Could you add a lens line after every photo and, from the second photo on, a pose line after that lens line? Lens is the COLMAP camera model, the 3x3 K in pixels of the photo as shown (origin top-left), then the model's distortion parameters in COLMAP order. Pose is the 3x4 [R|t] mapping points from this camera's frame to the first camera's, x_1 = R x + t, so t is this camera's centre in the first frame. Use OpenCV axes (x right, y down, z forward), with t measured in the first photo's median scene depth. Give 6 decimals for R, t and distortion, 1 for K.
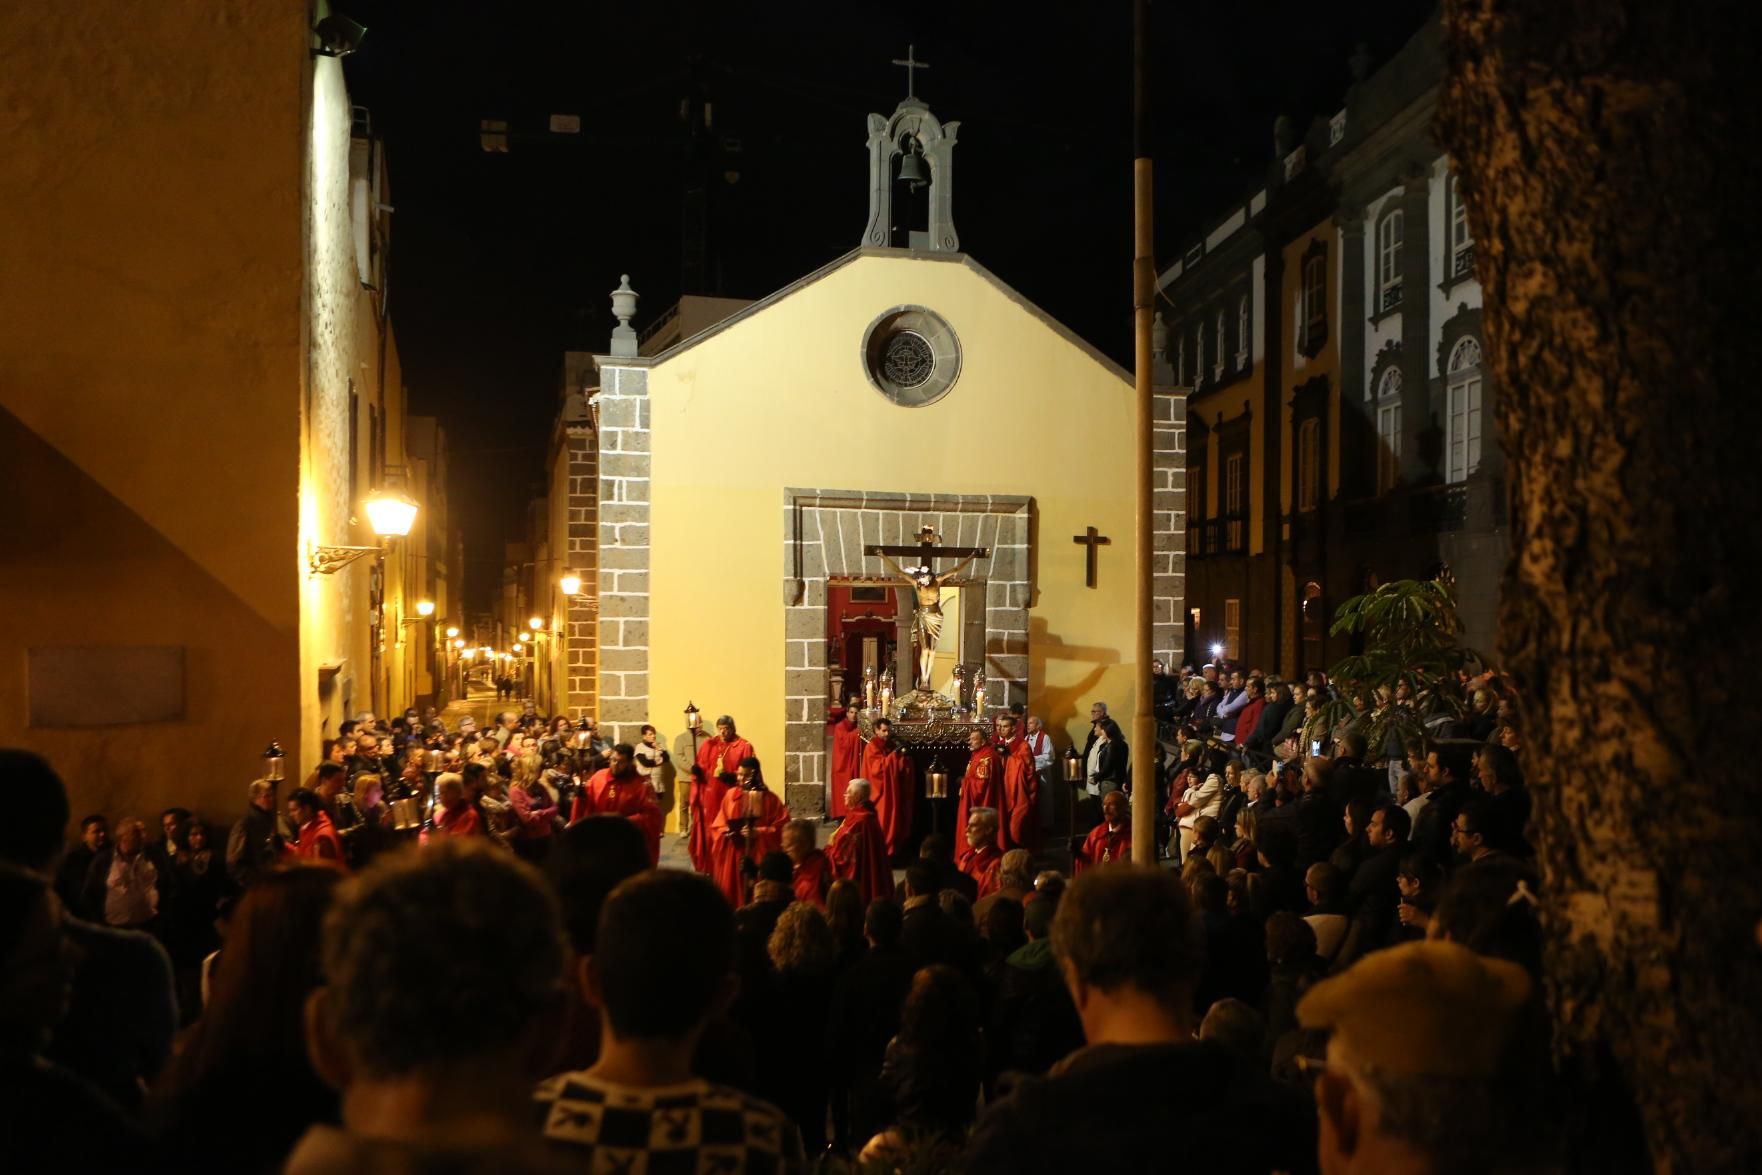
lens RADIAL K [[1197.5, 0, 884.4], [0, 1197.5, 597.3], [0, 0, 1]] dist [-0.039120, -0.000011]
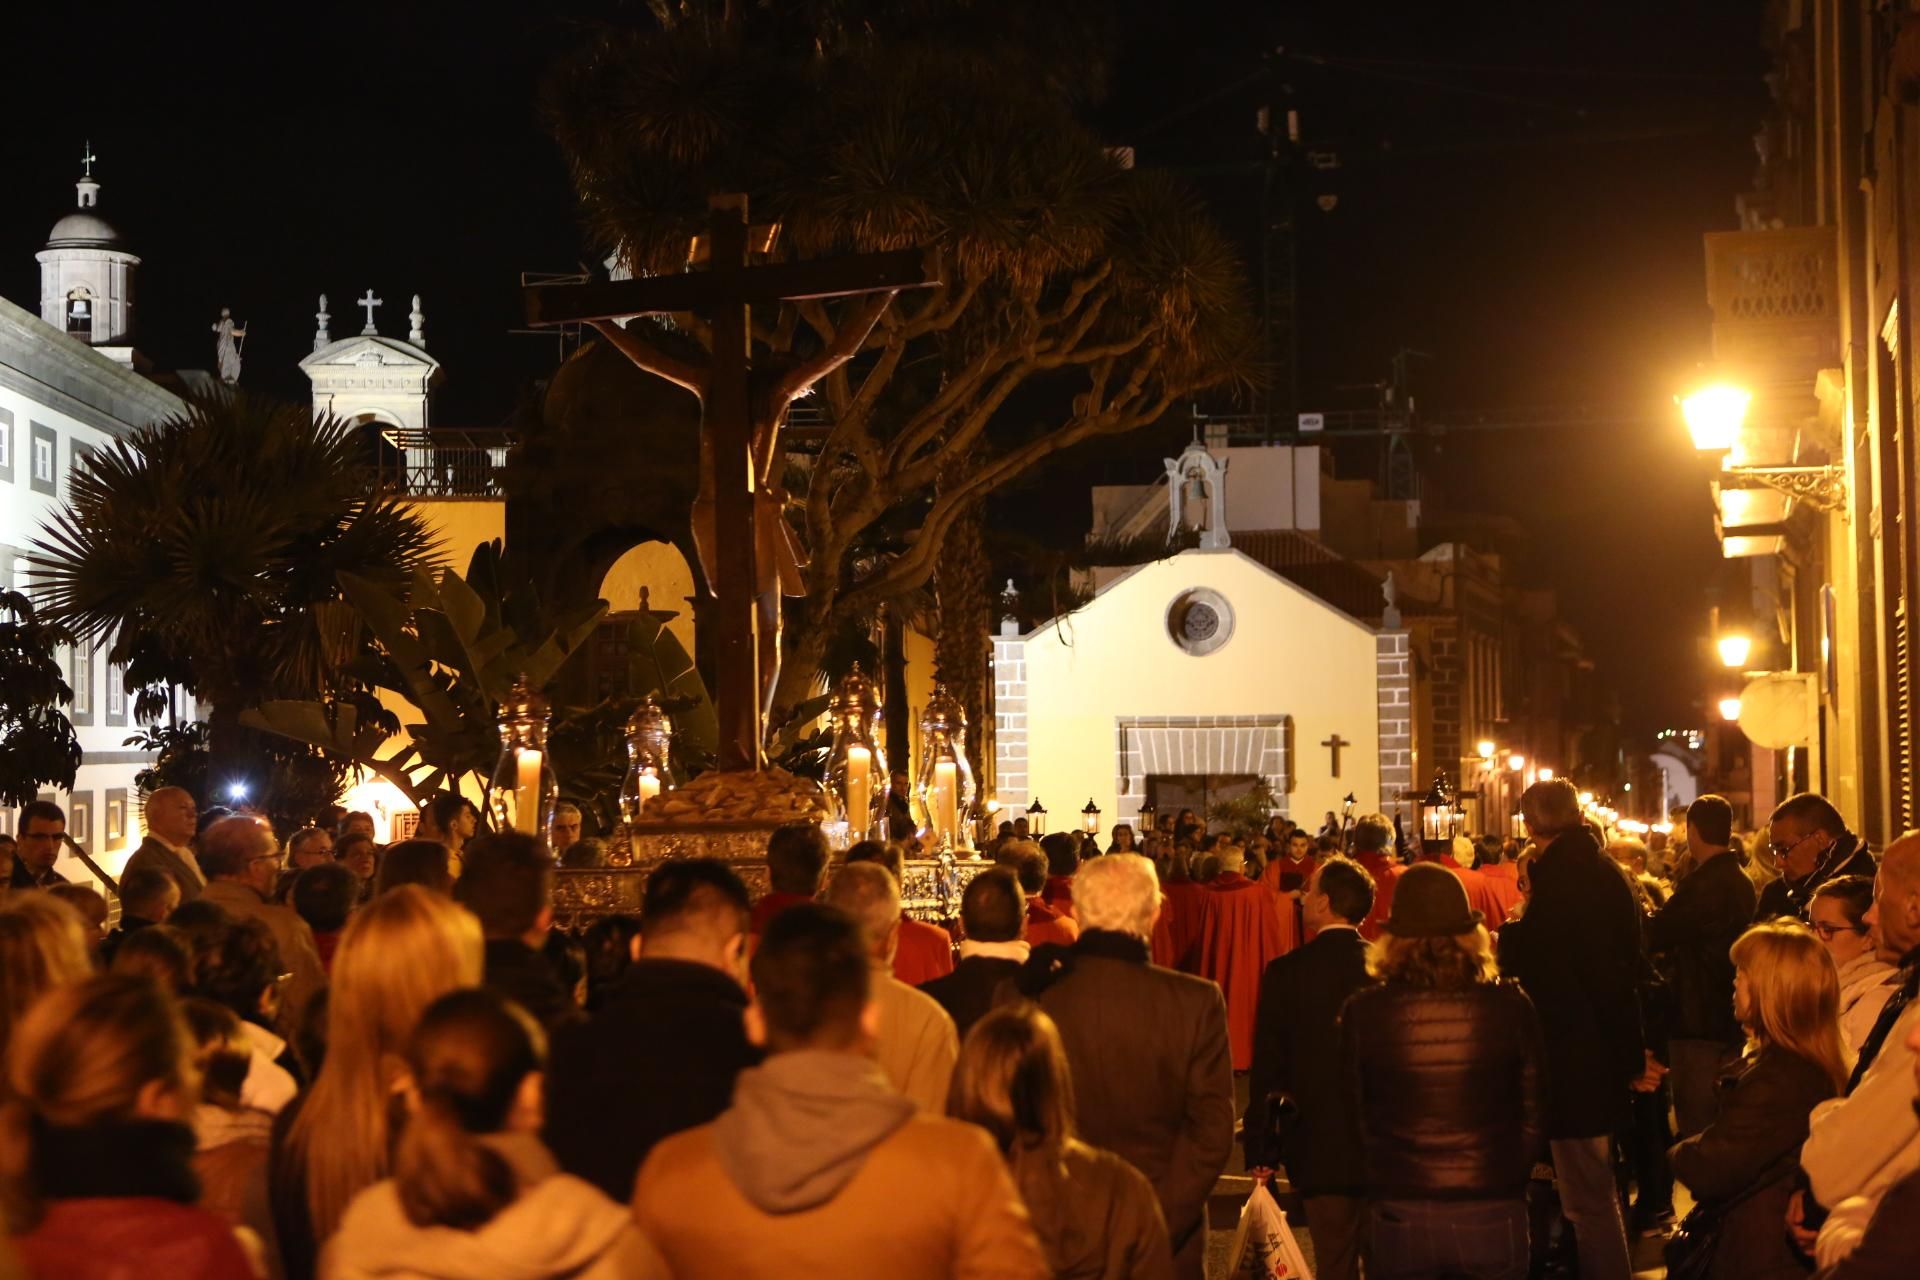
lens RADIAL K [[2759.5, 0, 959.4], [0, 2759.5, 636.9], [0, 0, 1]] dist [-0.269999, 0.000000]
pose [[0.915536, -0.032759, -0.400900, 1.091984], [0.023452, 0.999330, -0.028103, -0.095622], [0.401552, 0.016327, 0.915691, -2.170647]]
